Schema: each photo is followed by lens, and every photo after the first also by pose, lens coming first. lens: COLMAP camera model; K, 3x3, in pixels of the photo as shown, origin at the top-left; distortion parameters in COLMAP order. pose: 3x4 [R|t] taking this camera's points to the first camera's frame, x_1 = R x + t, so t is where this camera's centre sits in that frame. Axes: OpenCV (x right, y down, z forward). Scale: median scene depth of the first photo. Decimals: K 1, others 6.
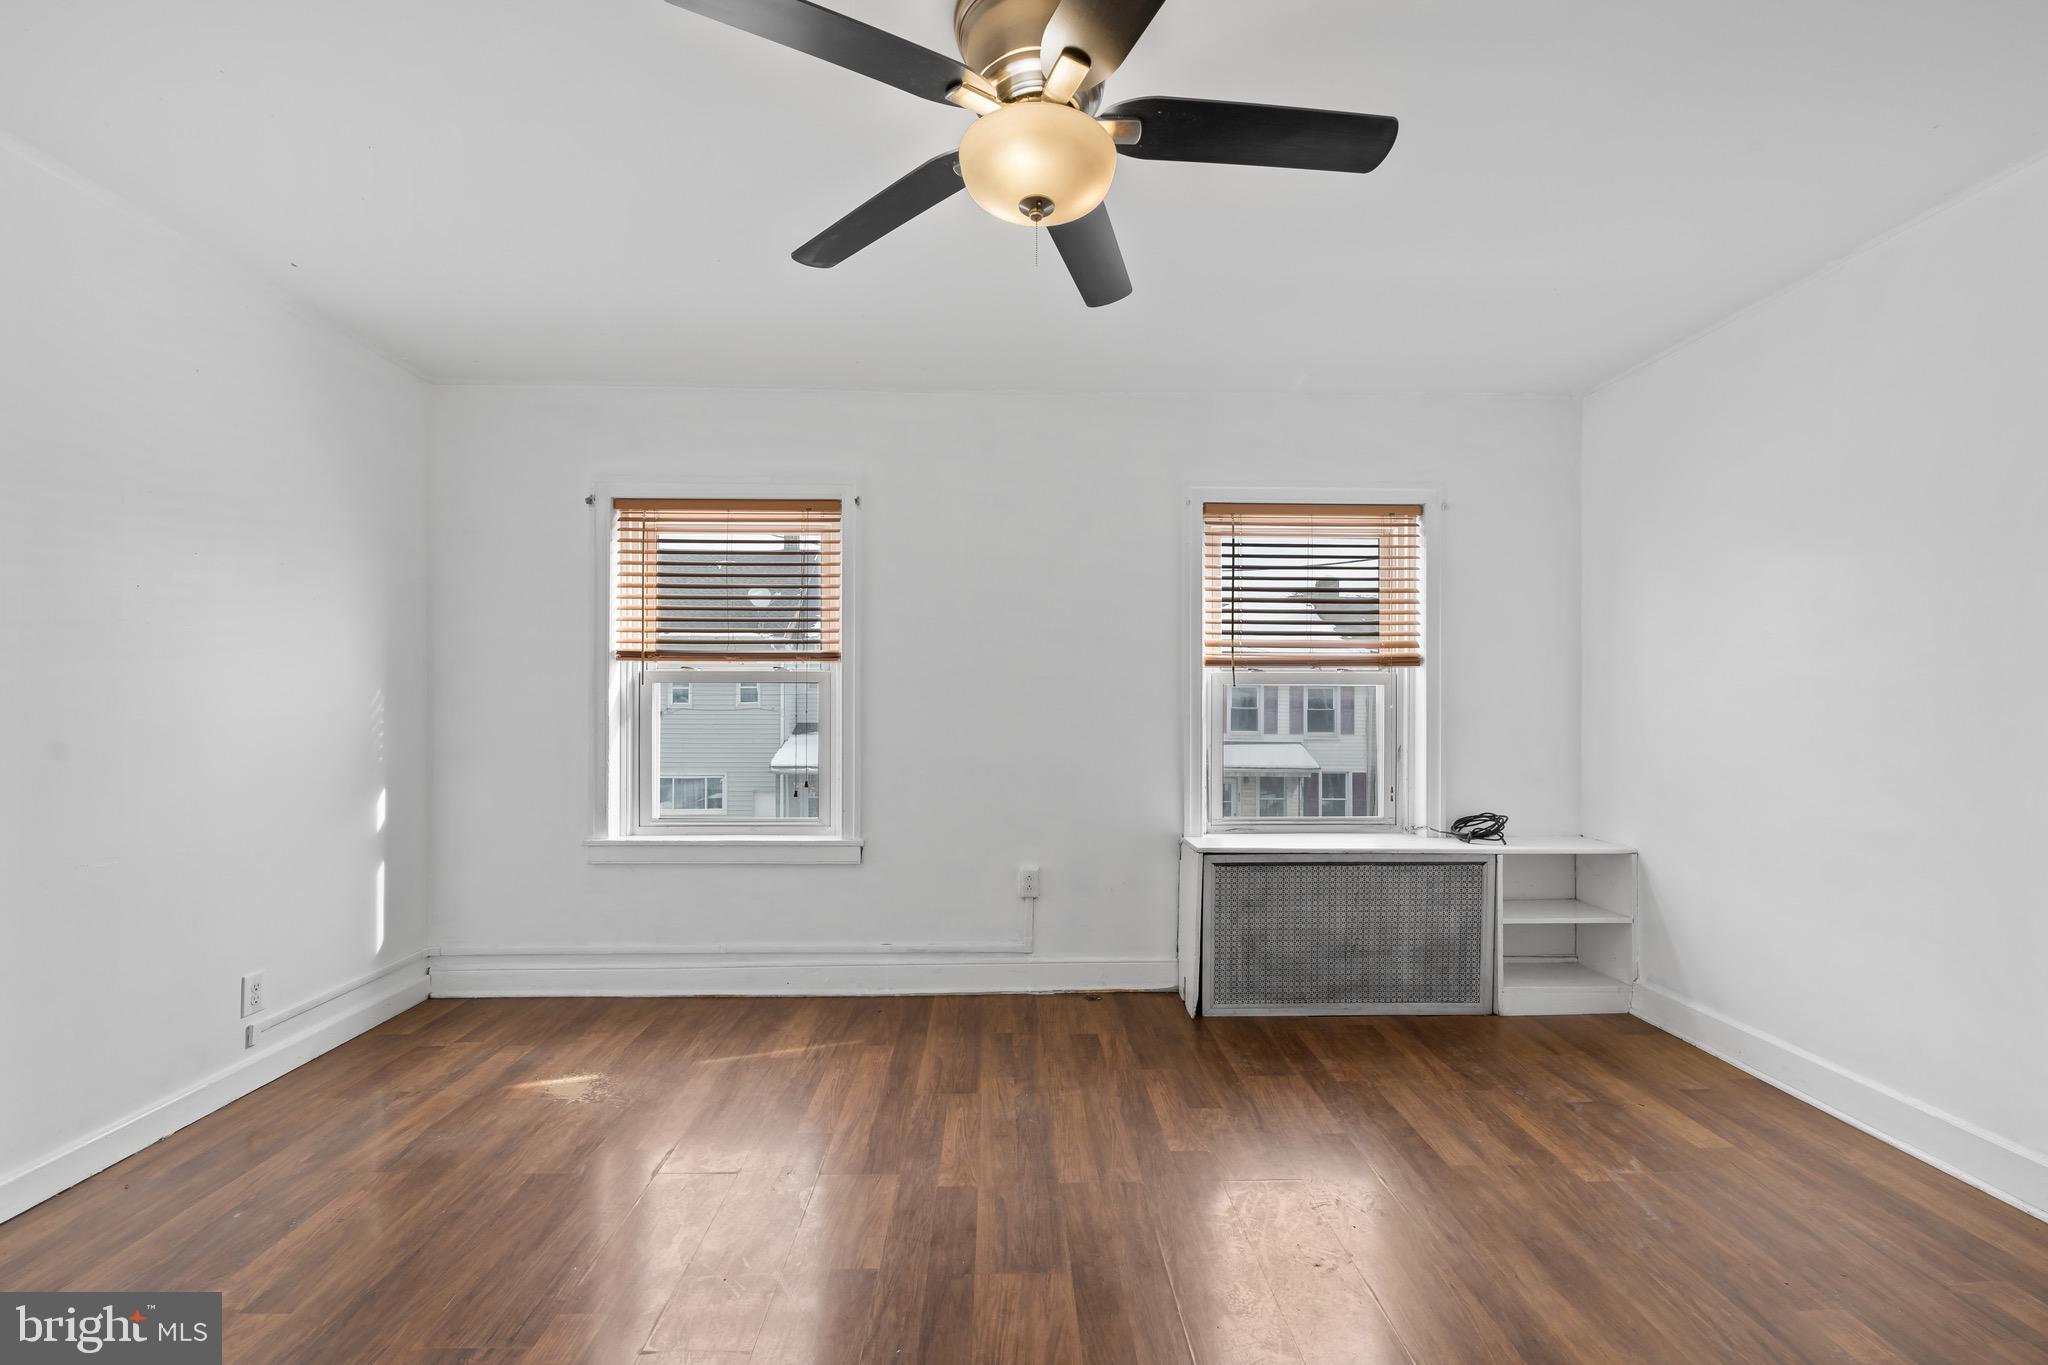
lens RADIAL K [[825.9, 0, 1006.4], [0, 825.9, 680.2], [0, 0, 1]] dist [-0.000696, -0.000221]
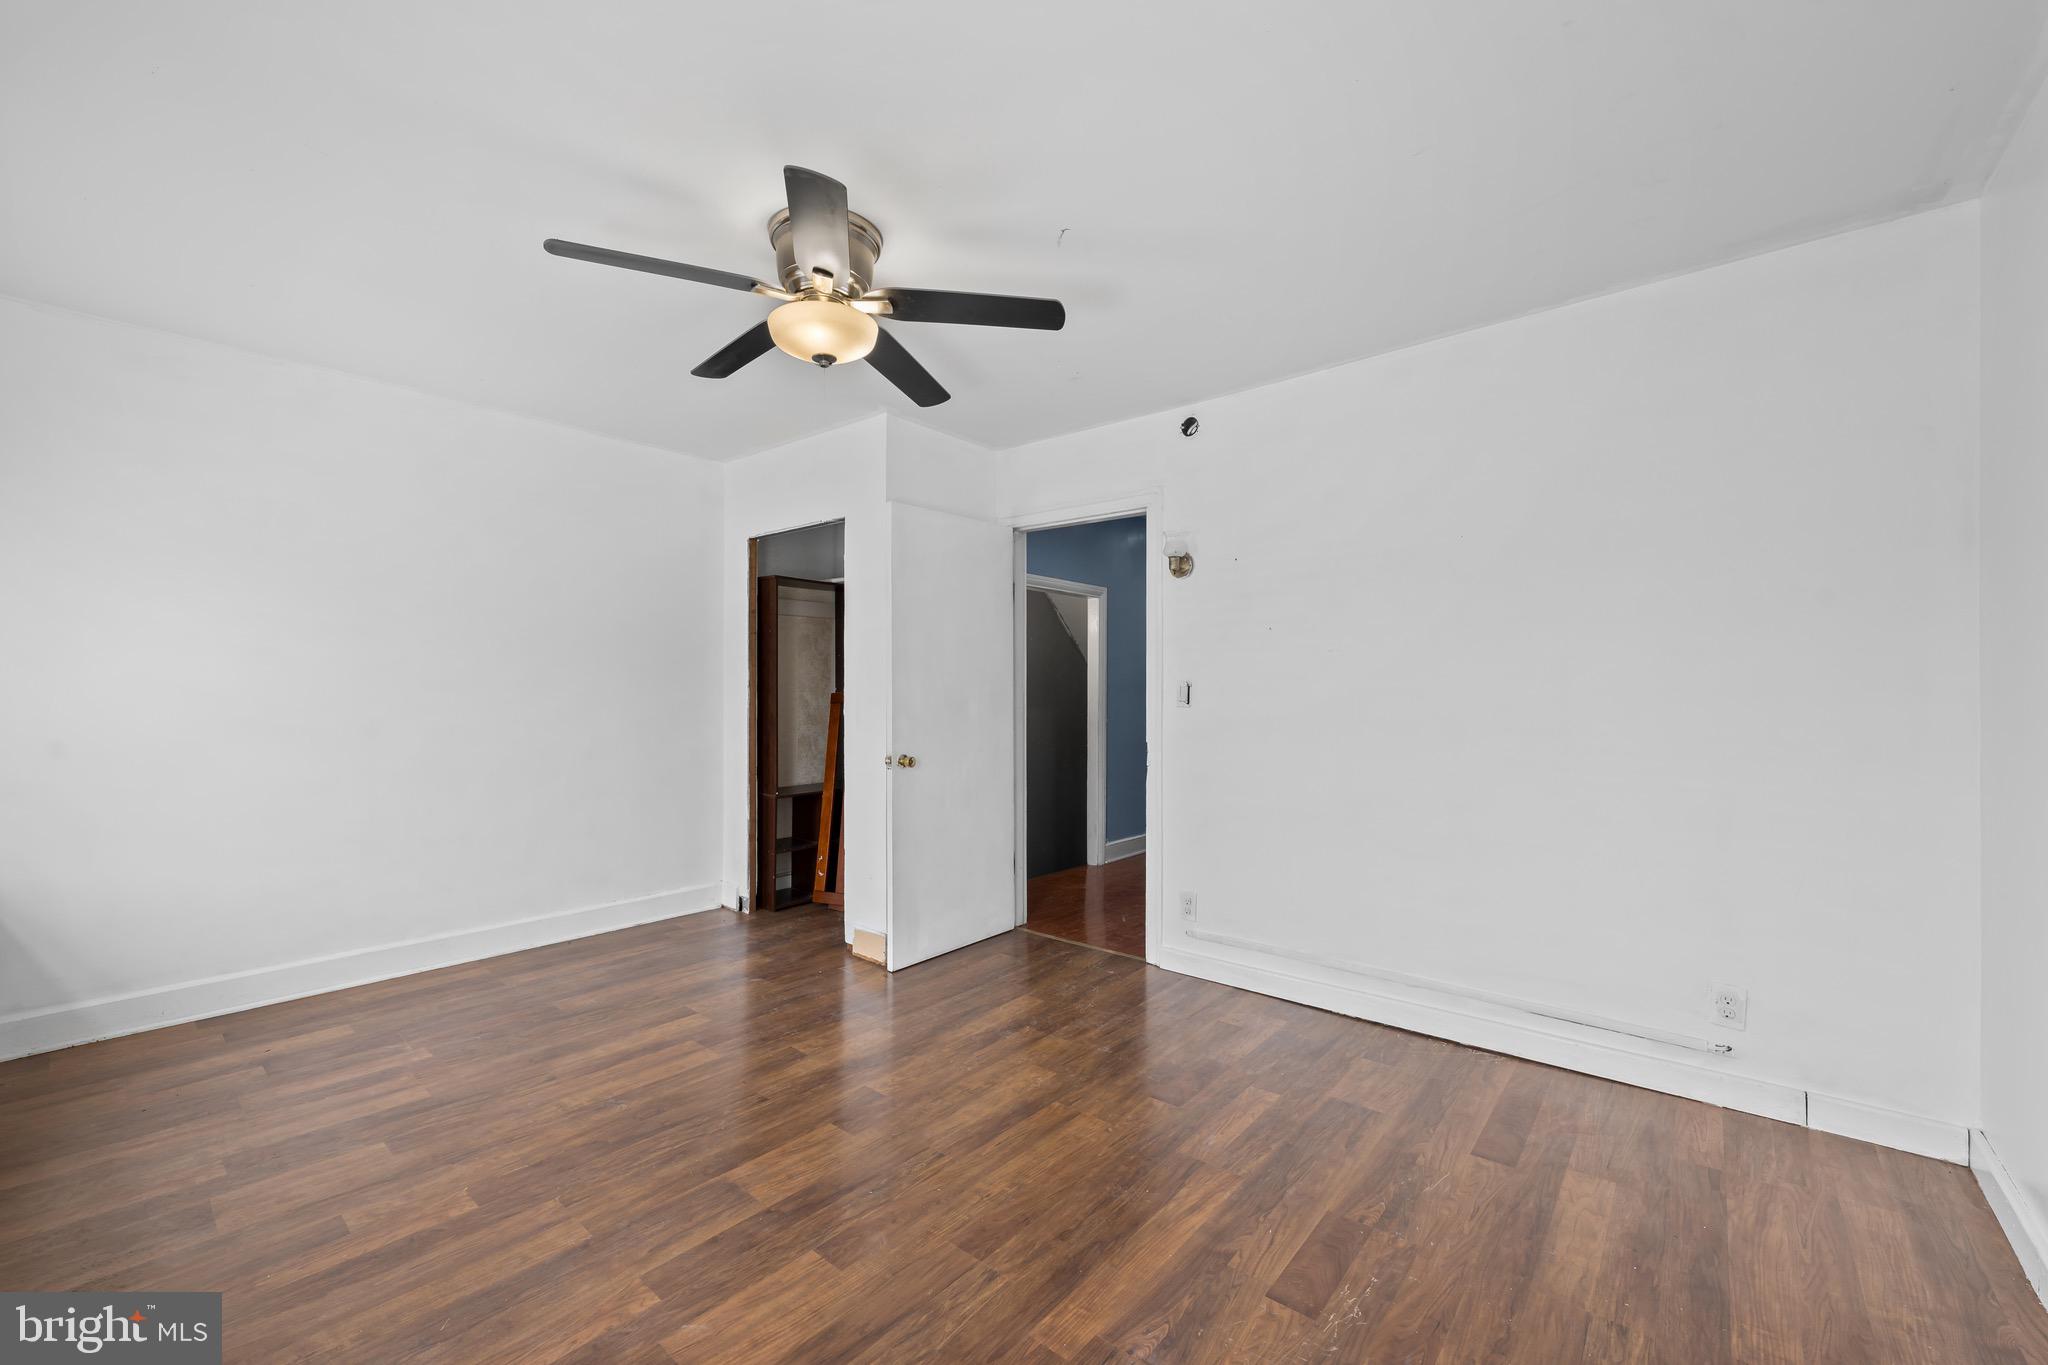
lens RADIAL K [[825.9, 0, 1006.4], [0, 825.9, 680.2], [0, 0, 1]] dist [-0.000696, -0.000221]
pose [[-0.748794, 0.001873, 0.662800, -0.817103], [-0.022420, 0.999352, -0.028153, 0.015528], [-0.662424, -0.035941, -0.748267, 1.306866]]
